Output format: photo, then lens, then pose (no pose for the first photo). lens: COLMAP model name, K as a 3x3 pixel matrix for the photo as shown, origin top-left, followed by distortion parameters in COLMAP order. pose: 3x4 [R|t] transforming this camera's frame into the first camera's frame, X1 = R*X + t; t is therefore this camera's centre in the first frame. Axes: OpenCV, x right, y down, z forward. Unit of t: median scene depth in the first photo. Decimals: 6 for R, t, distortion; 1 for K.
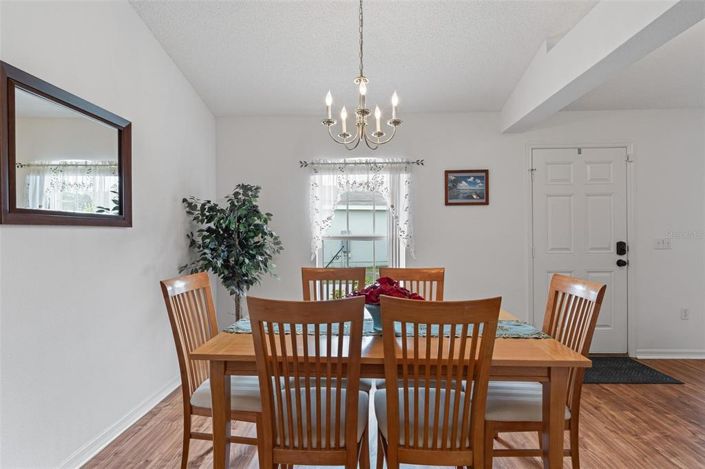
lens RADIAL K [[360.6, 0, 352.5], [0, 360.6, 234.5], [0, 0, 1]] dist [-0.002751, 0.000215]
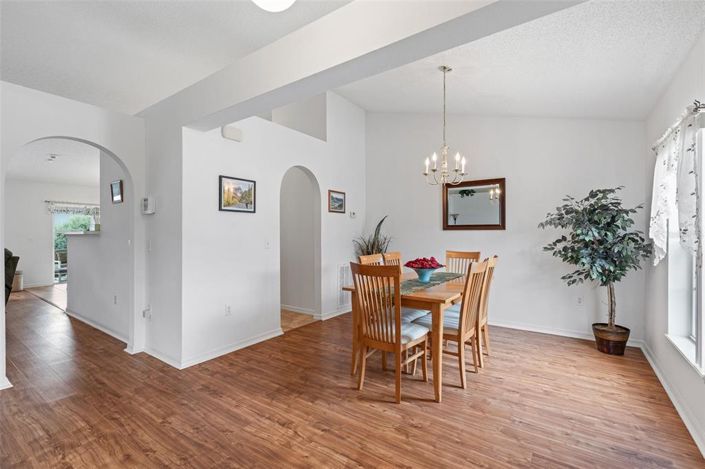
lens RADIAL K [[317.9, 0, 350.3], [0, 317.9, 228.9], [0, 0, 1]] dist [-0.005078, 0.000289]
pose [[-0.547691, -0.008335, -0.836639, 0.886583], [-0.002383, 0.999962, -0.008402, -0.005468], [0.836677, -0.002608, -0.547690, 0.818126]]
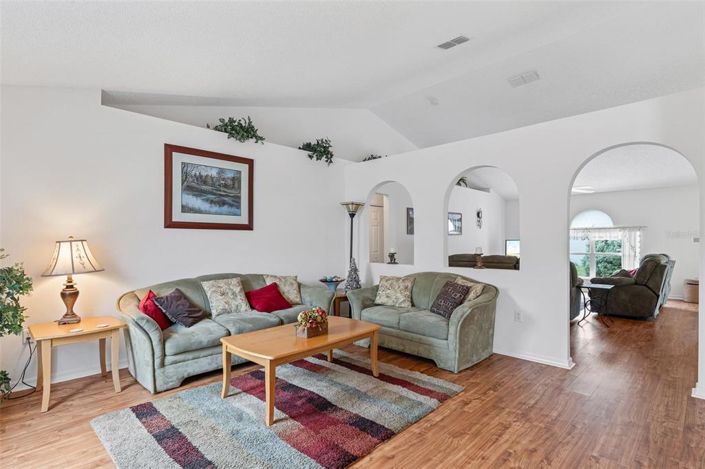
lens RADIAL K [[354.4, 0, 349.2], [0, 354.4, 243.0], [0, 0, 1]] dist [-0.003707, -0.000399]
pose [[-0.728612, 0.006810, 0.684893, 0.482043], [0.009987, 0.999950, 0.000682, -0.002900], [-0.684854, 0.007337, -0.728644, 0.893391]]
